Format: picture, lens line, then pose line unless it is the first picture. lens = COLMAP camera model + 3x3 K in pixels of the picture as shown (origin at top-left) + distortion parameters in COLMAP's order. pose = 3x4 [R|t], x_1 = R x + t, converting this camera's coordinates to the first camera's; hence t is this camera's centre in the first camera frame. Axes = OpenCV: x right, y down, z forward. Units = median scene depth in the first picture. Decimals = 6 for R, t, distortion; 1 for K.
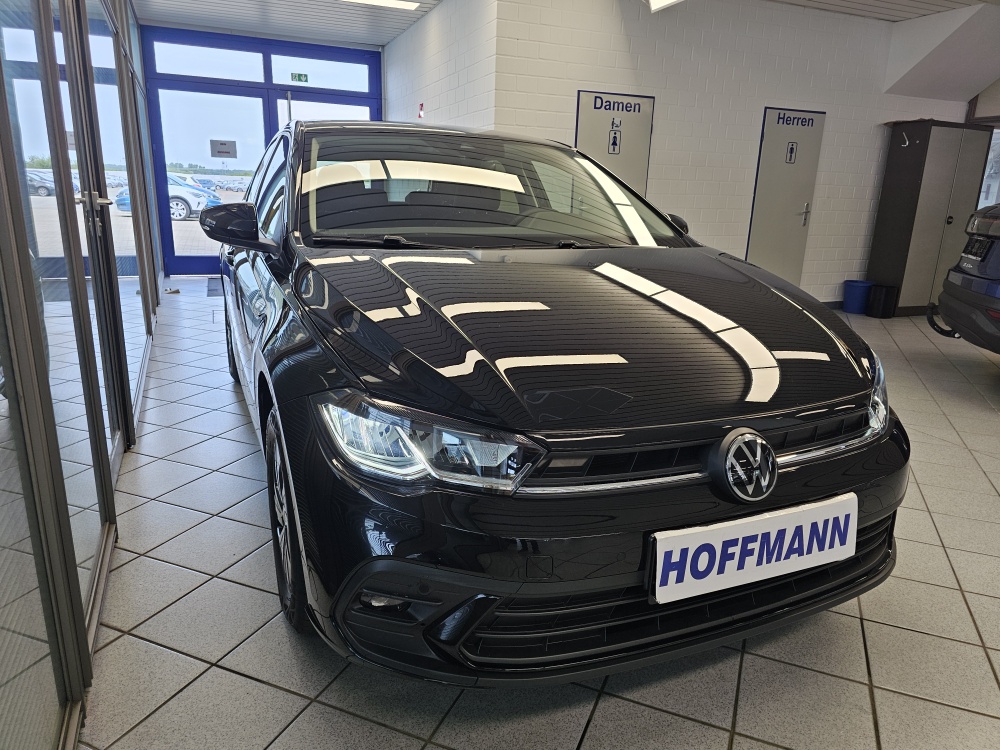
lens RADIAL K [[689.3, 0, 503.4], [0, 689.3, 376.4], [0, 0, 1]] dist [0.024117, -0.041806]
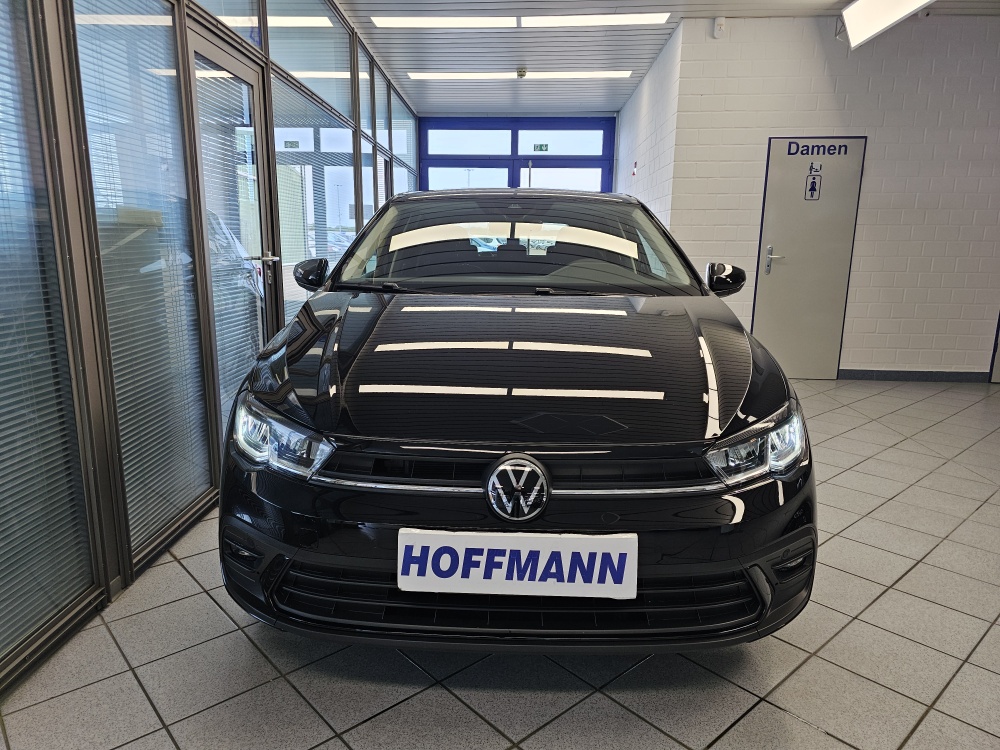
lens RADIAL K [[675.0, 0, 494.7], [0, 675.0, 374.4], [0, 0, 1]] dist [0.098083, -0.146101]
pose [[0.895406, 0.062018, -0.440910, 0.205171], [-0.094082, 0.994246, -0.051214, 0.001883], [0.435197, 0.087339, 0.896089, -0.000787]]
